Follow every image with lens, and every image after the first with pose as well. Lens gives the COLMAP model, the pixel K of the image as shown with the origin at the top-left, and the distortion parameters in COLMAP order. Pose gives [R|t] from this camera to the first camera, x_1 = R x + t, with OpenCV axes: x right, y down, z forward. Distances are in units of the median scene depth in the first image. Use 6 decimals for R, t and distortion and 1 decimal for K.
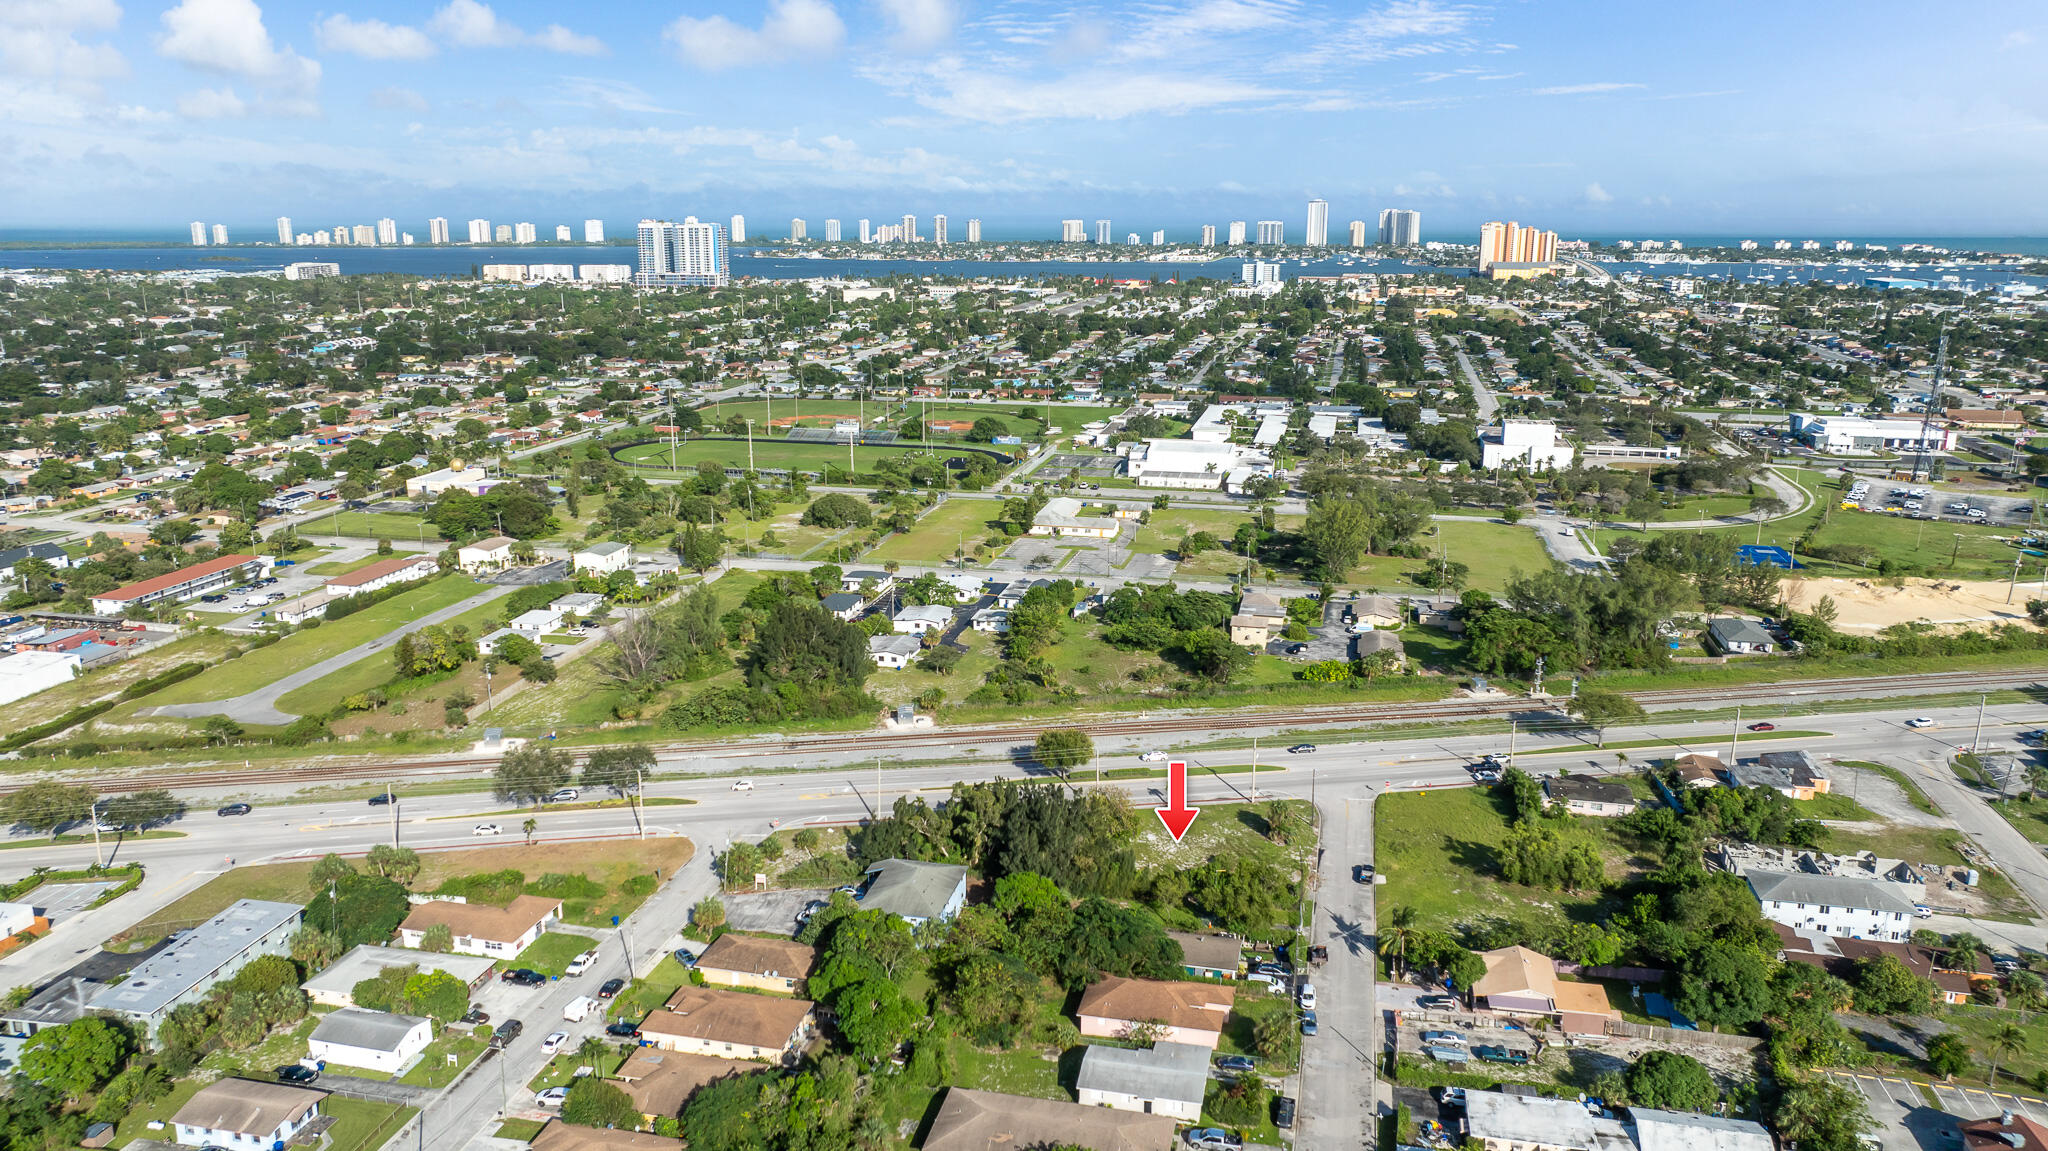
lens RADIAL K [[1425.1, 0, 1029.7], [0, 1425.1, 613.8], [0, 0, 1]] dist [-0.016555, -0.000472]
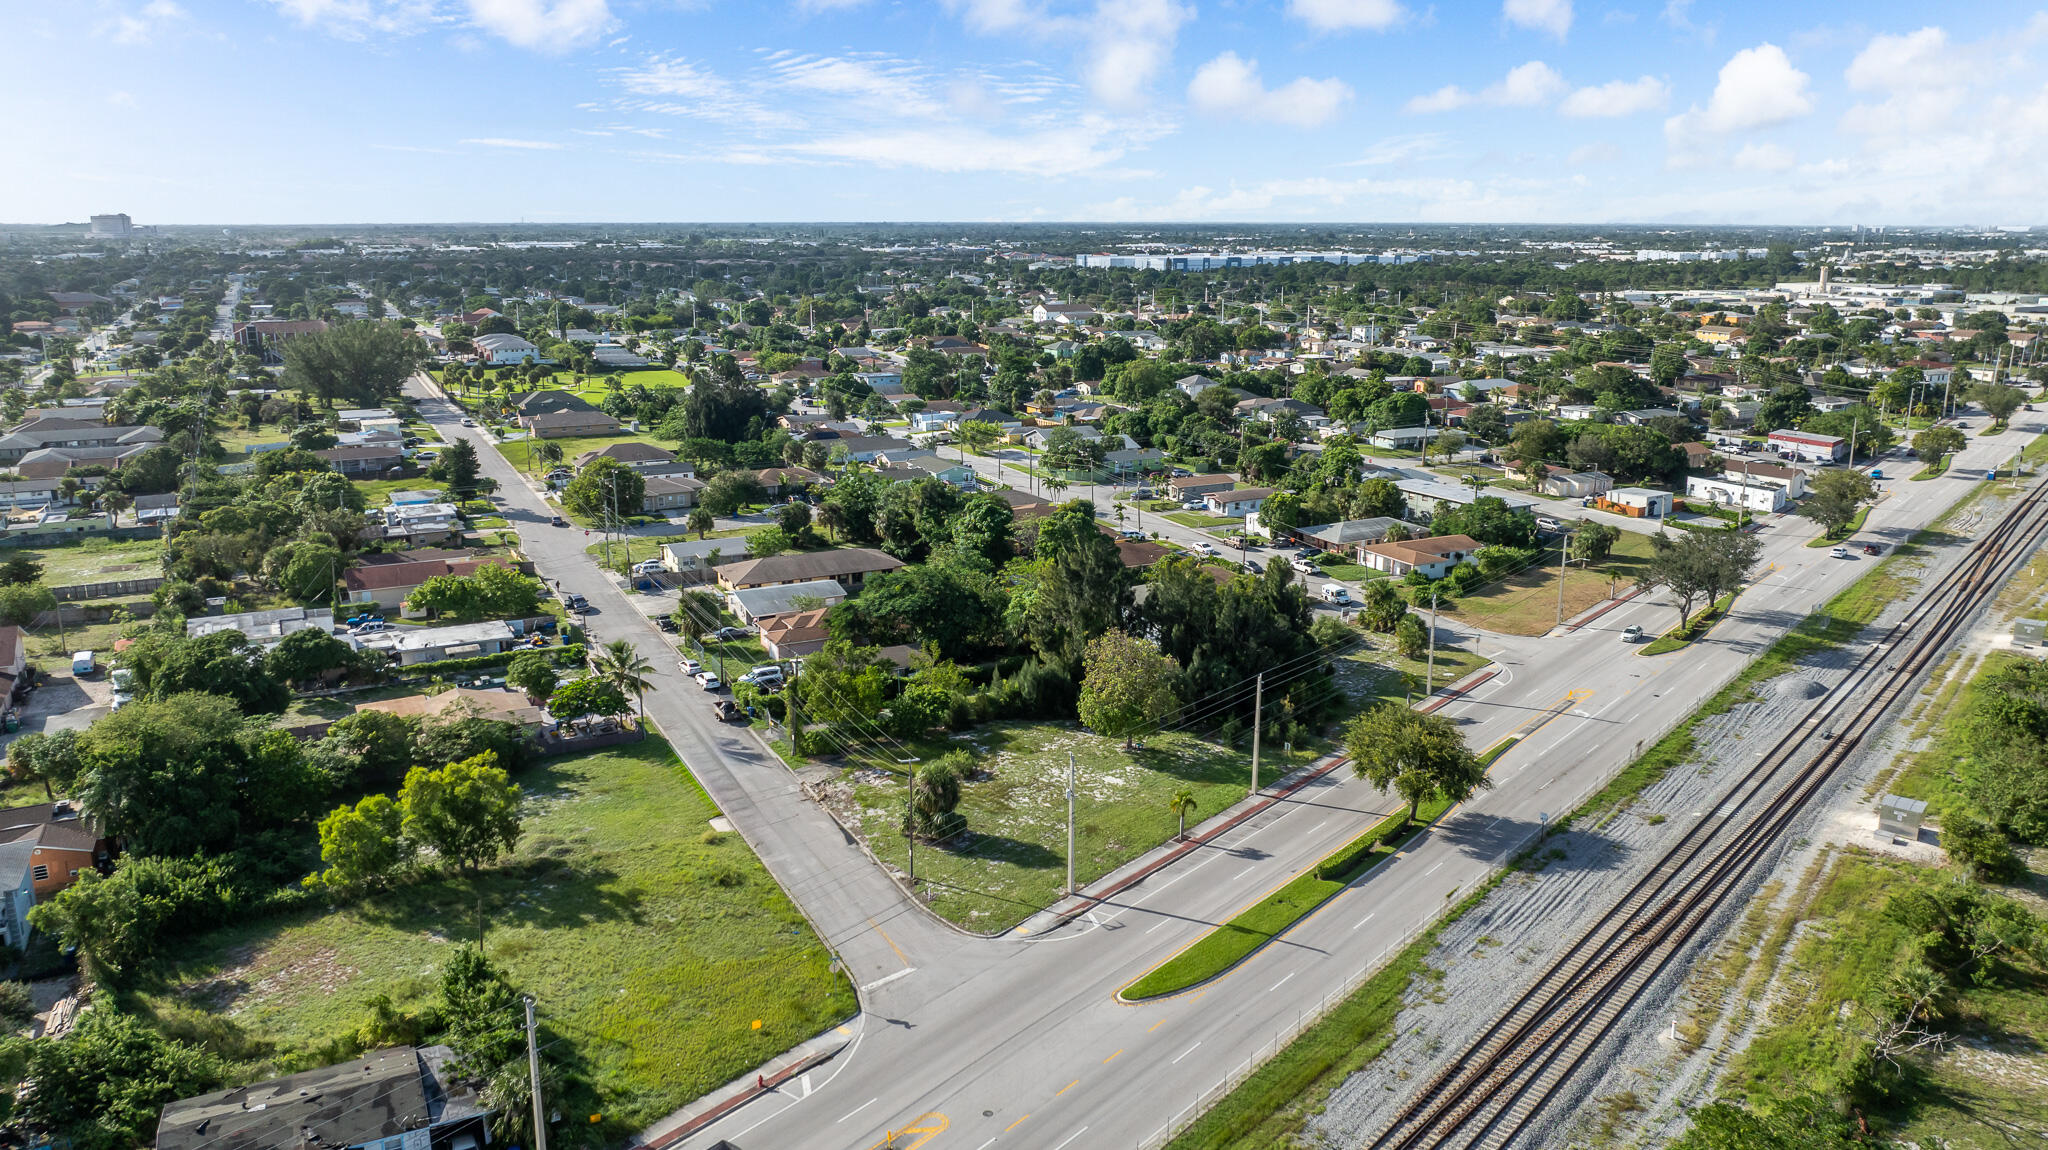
lens RADIAL K [[1477.4, 0, 1029.3], [0, 1477.4, 578.7], [0, 0, 1]] dist [-0.019997, 0.002889]
pose [[-0.763427, 0.150215, -0.628184, 0.352985], [-0.180280, 0.884370, 0.430568, -0.126254], [0.620225, 0.441956, -0.648071, 0.979347]]
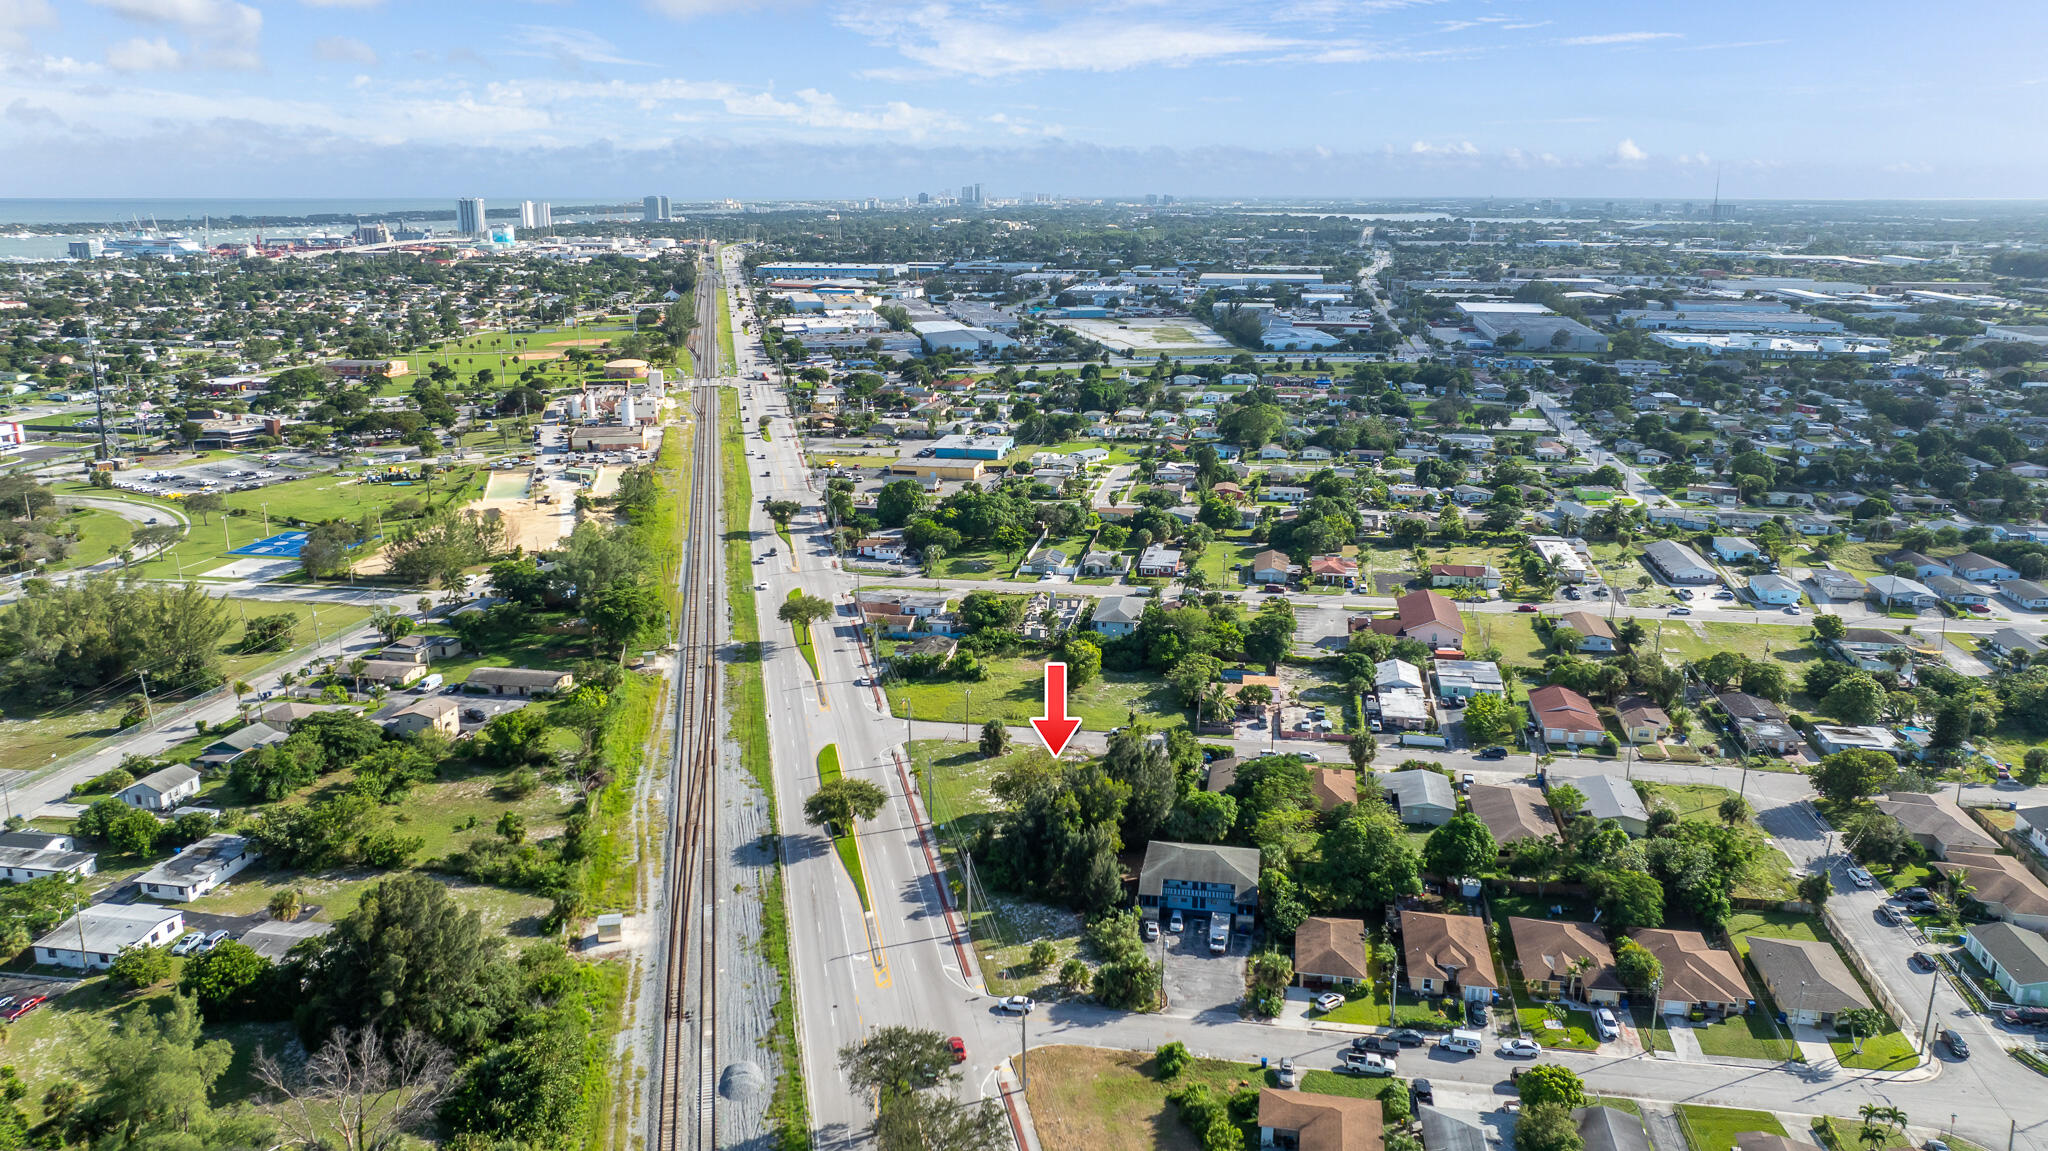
lens RADIAL K [[1449.7, 0, 1028.9], [0, 1449.7, 561.9], [0, 0, 1]] dist [-0.036236, 0.030183]
pose [[-0.040865, -0.248715, 0.967714, -0.653223], [0.273669, 0.928700, 0.250244, -0.191010], [-0.960955, 0.275060, 0.030114, 0.657294]]
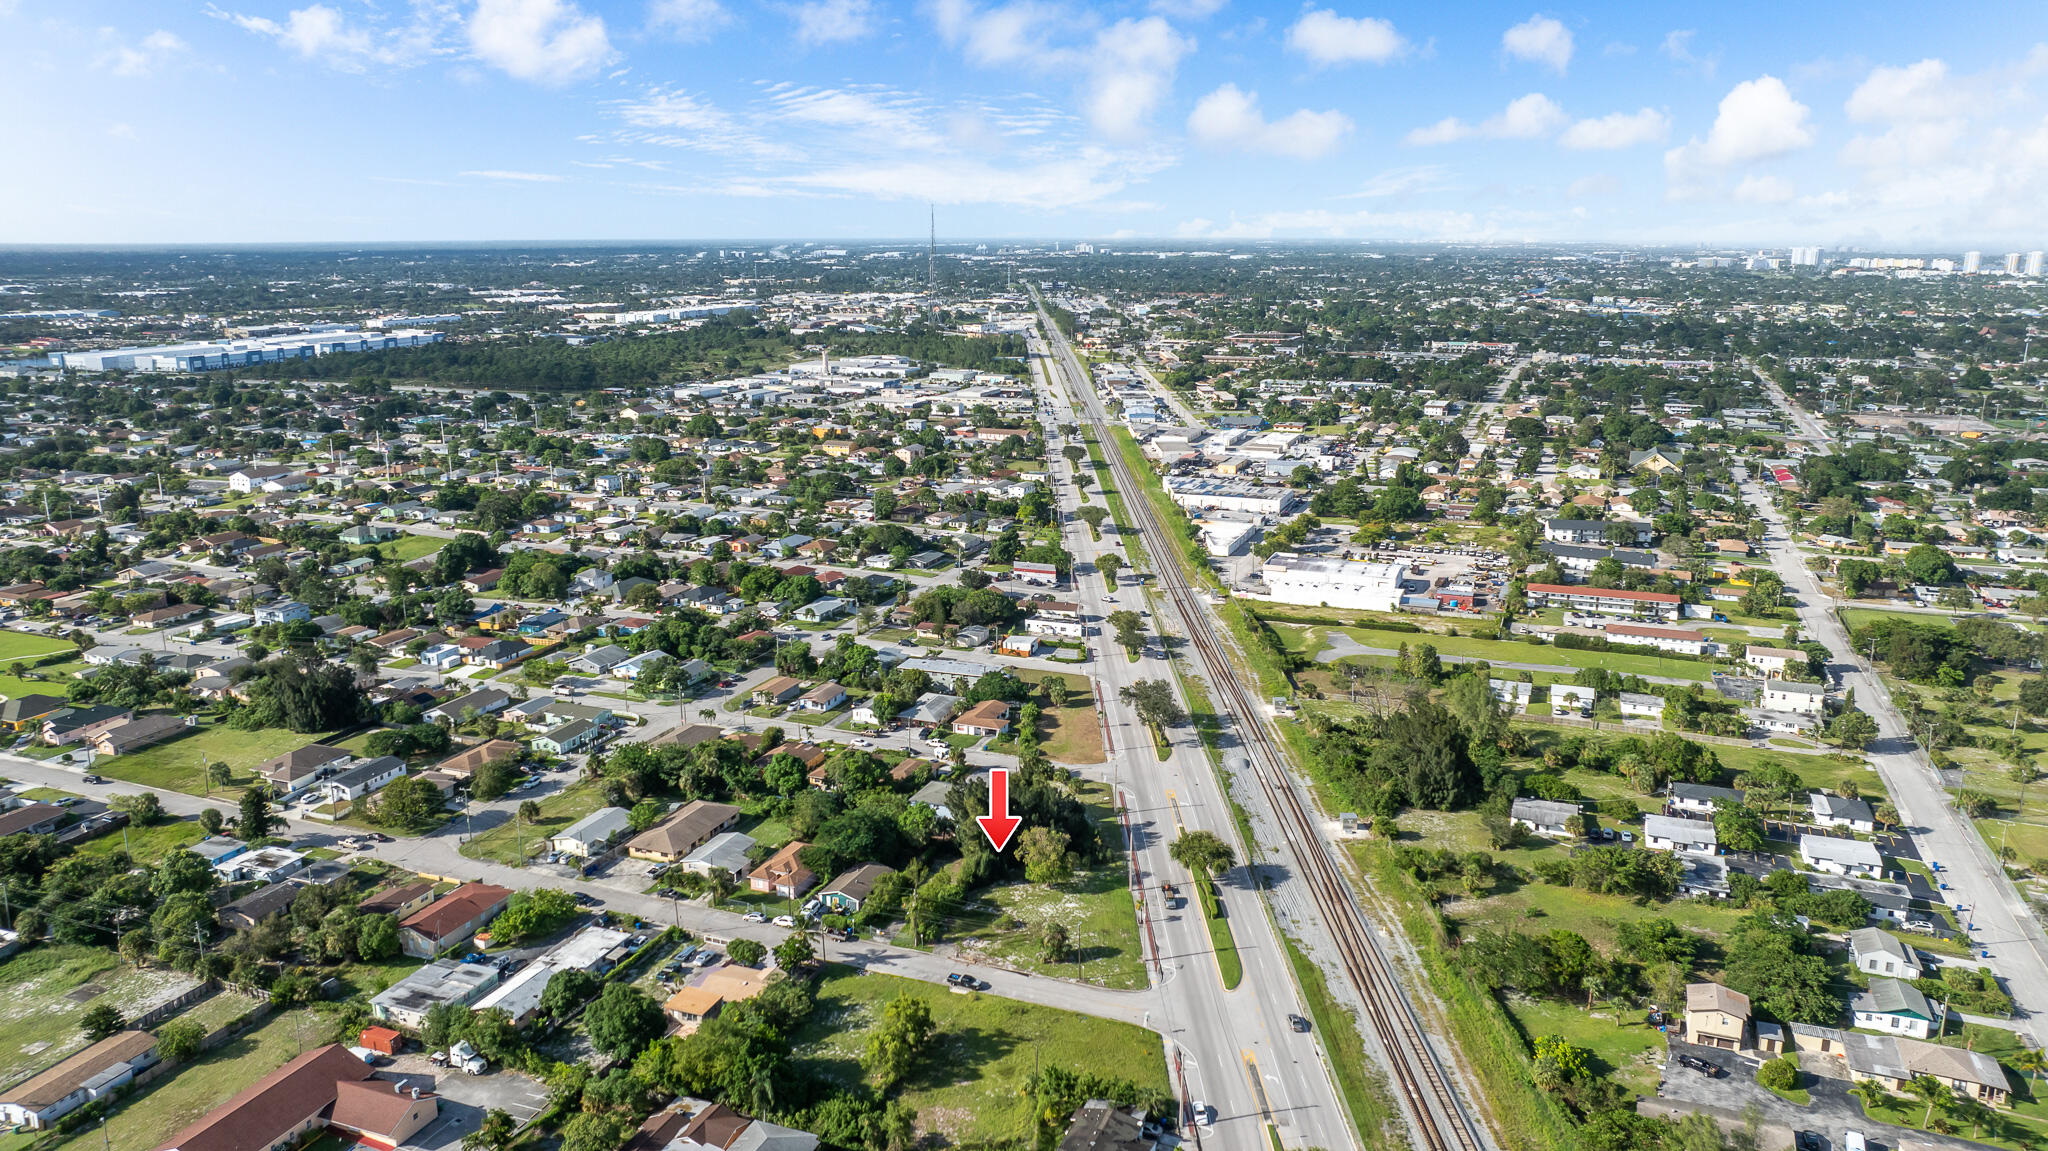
lens RADIAL K [[1455.4, 0, 1035.3], [0, 1455.4, 576.4], [0, 0, 1]] dist [-0.019679, 0.002307]
pose [[-0.142019, 0.226650, -0.963567, 0.850946], [-0.271268, 0.927255, 0.258091, -0.281745], [0.951969, 0.298039, -0.070205, 0.715274]]
